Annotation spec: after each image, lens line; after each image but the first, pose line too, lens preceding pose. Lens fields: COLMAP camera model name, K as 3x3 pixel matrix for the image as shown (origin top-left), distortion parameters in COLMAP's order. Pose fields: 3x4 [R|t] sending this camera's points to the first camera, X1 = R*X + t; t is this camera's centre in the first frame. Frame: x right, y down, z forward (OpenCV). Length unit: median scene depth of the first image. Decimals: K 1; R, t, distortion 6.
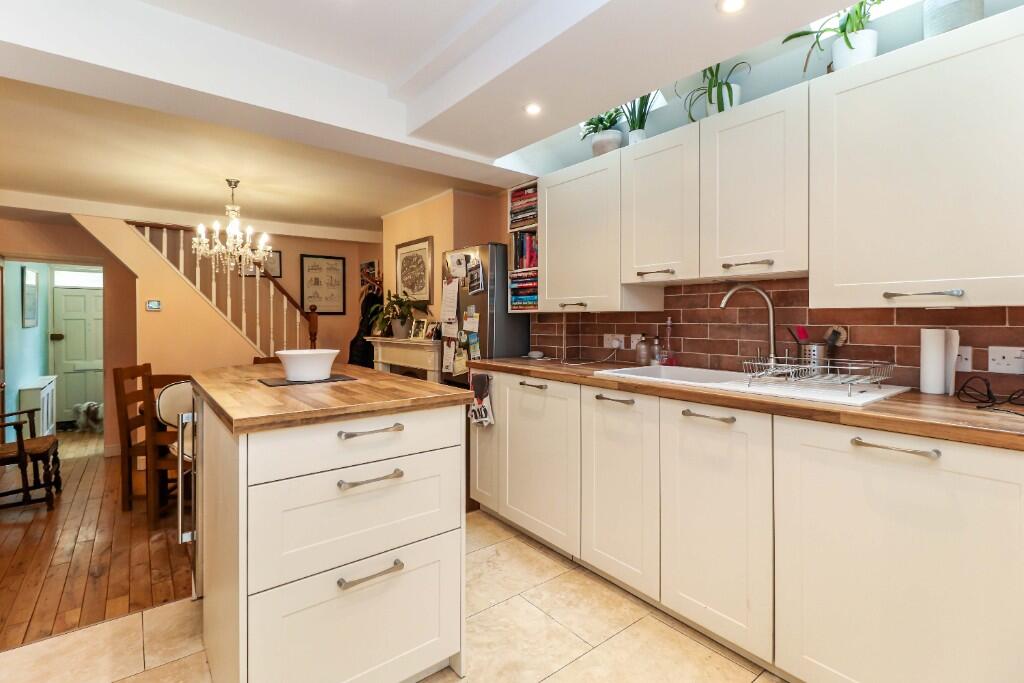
lens RADIAL K [[476.0, 0, 502.8], [0, 476.0, 317.2], [0, 0, 1]] dist [0.012854, -0.002756]
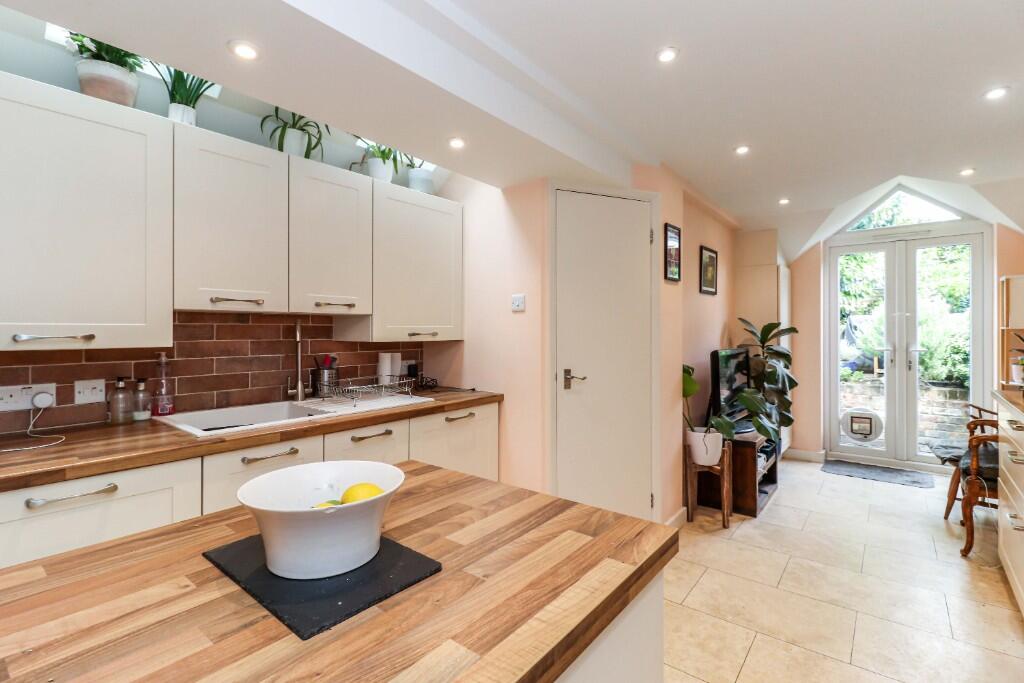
lens RADIAL K [[476.0, 0, 504.9], [0, 476.0, 331.0], [0, 0, 1]] dist [0.012854, -0.002756]
pose [[-0.230954, -0.003096, 0.972960, -0.515403], [-0.000259, 0.999995, 0.003121, -0.035769], [-0.972965, 0.000469, -0.230954, 0.617477]]
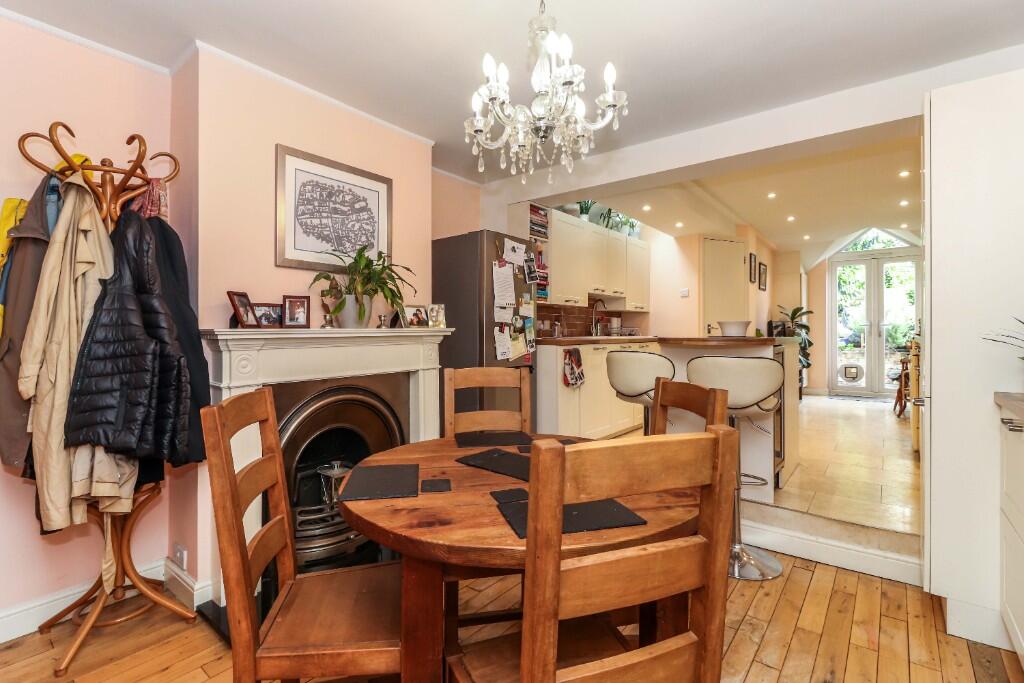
lens RADIAL K [[476.0, 0, 514.7], [0, 476.0, 334.5], [0, 0, 1]] dist [0.012854, -0.002756]
pose [[-0.246649, -0.004949, 0.969092, -1.380977], [-0.000384, 0.999987, 0.005010, 0.080189], [-0.969105, 0.000864, -0.246648, 1.588588]]
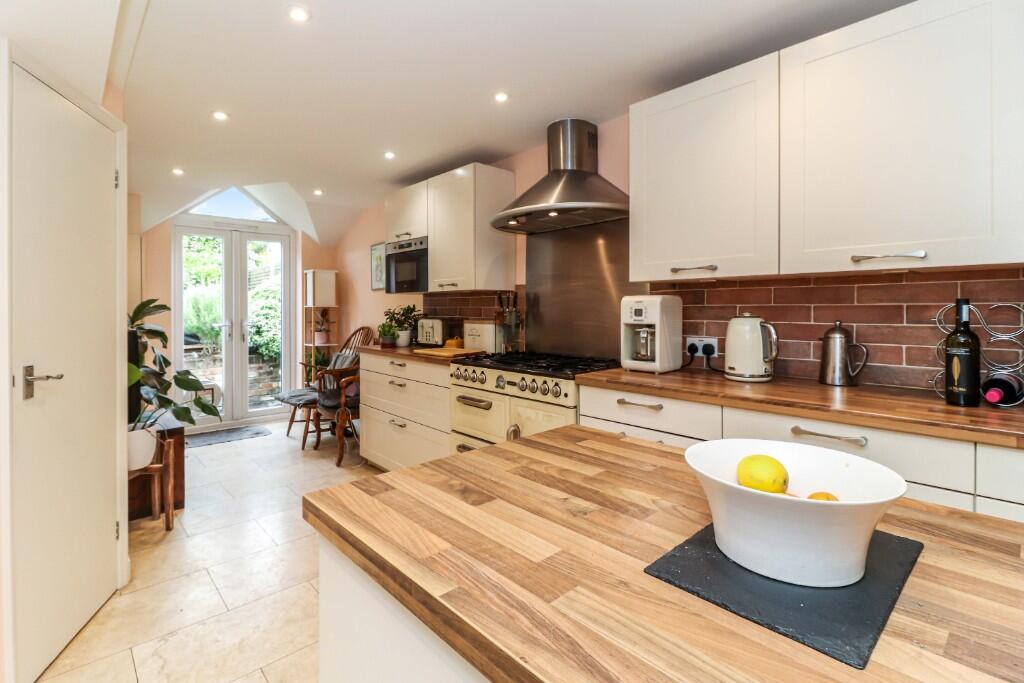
lens RADIAL K [[476.0, 0, 505.4], [0, 476.0, 310.3], [0, 0, 1]] dist [0.012854, -0.002756]
pose [[-0.997156, 0.004292, -0.075248, -0.137233], [0.004182, 0.999990, 0.001615, -0.021746], [0.075254, 0.001295, -0.997164, 0.907652]]
